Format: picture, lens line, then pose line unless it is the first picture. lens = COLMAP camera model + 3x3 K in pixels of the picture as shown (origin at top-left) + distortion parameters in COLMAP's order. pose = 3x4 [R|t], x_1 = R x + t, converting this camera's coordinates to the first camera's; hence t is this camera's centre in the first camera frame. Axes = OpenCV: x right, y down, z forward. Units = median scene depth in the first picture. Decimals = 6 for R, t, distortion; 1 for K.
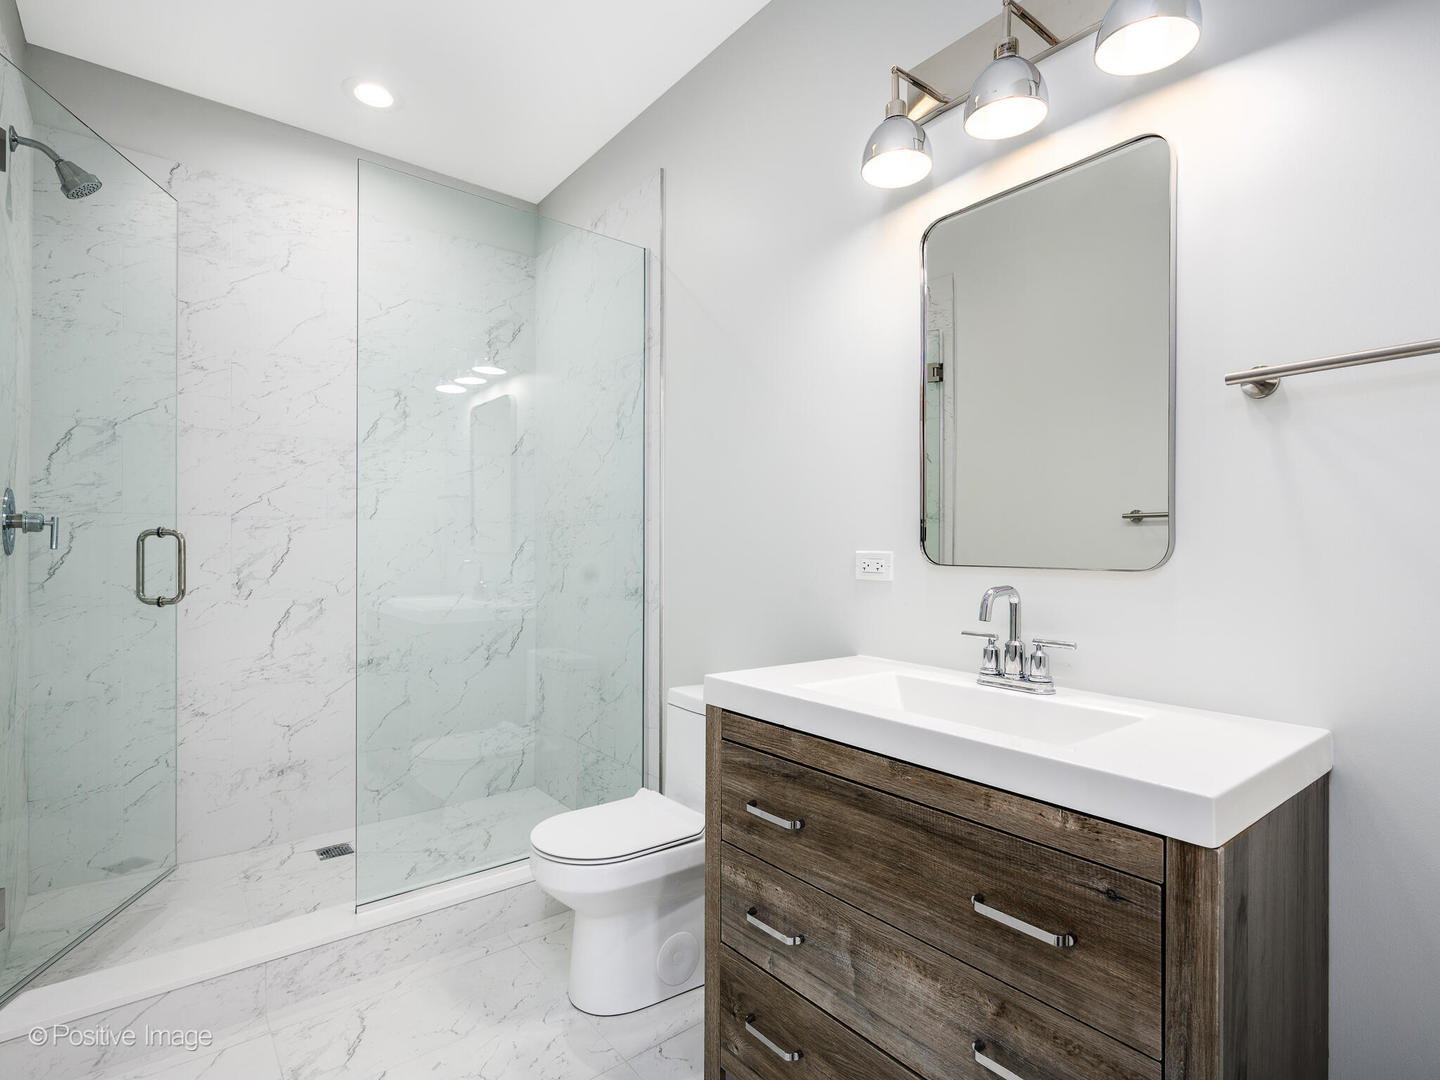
lens RADIAL K [[746.5, 0, 715.7], [0, 746.5, 554.4], [0, 0, 1]] dist [0.002072, 0.000043]
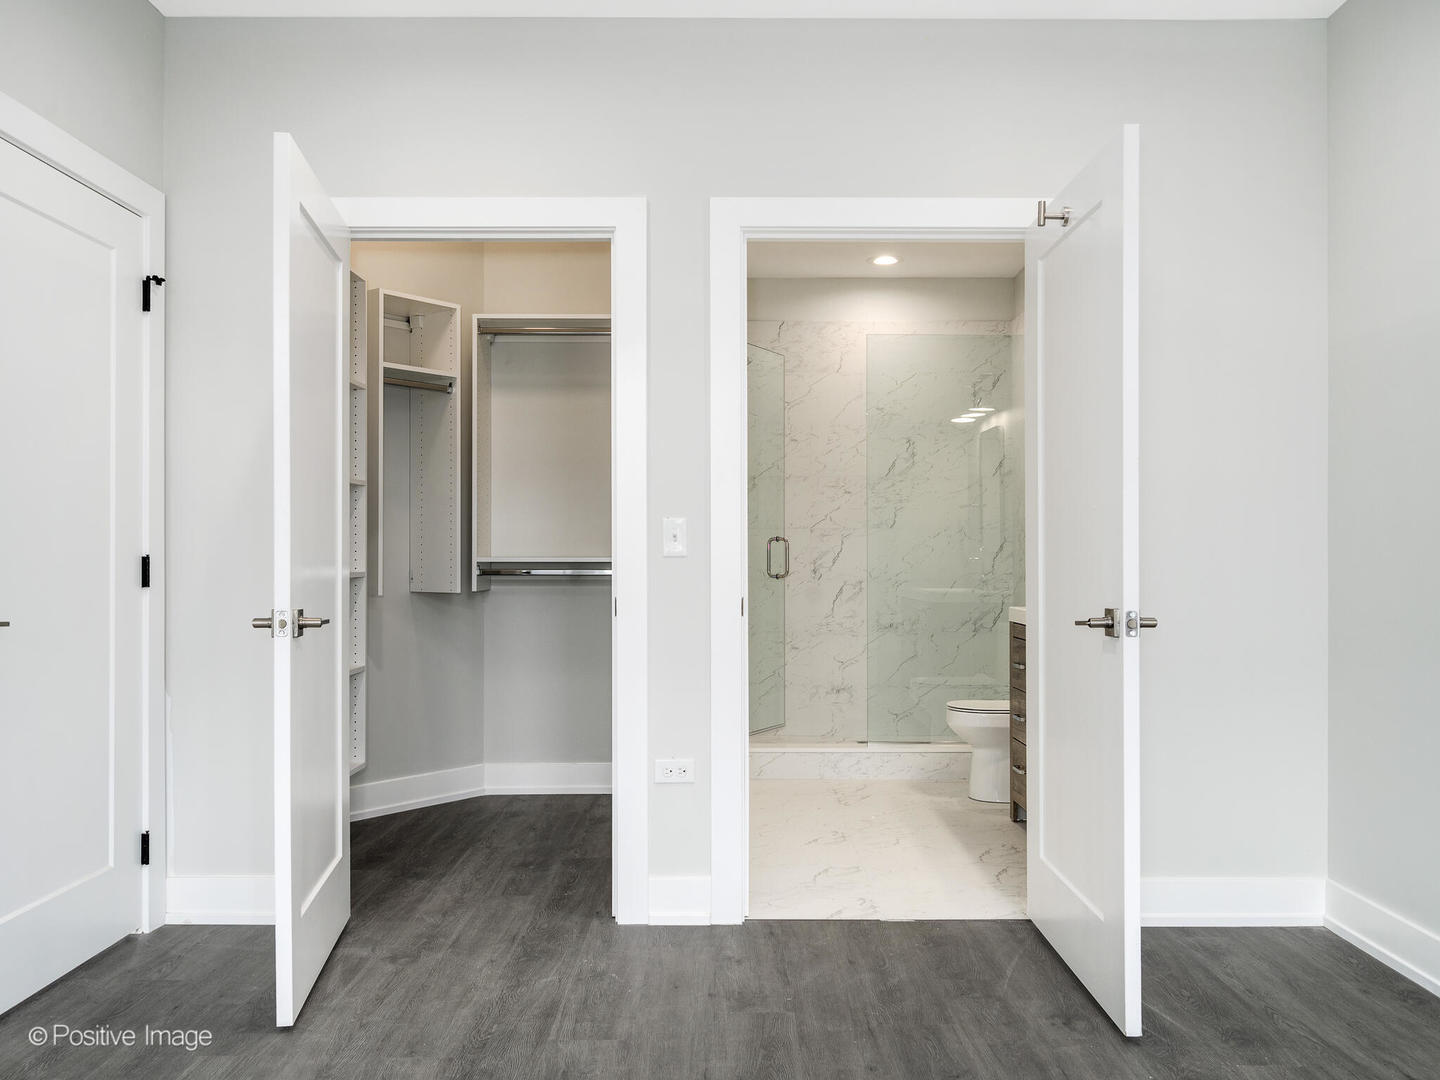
lens RADIAL K [[659.4, 0, 722.5], [0, 659.4, 548.7], [0, 0, 1]] dist [0.000903, 0.000028]
pose [[0.756798, -0.009602, -0.653579, 0.142542], [0.001158, 0.999910, -0.013349, 0.010545], [0.653648, 0.009346, 0.756741, -0.209891]]
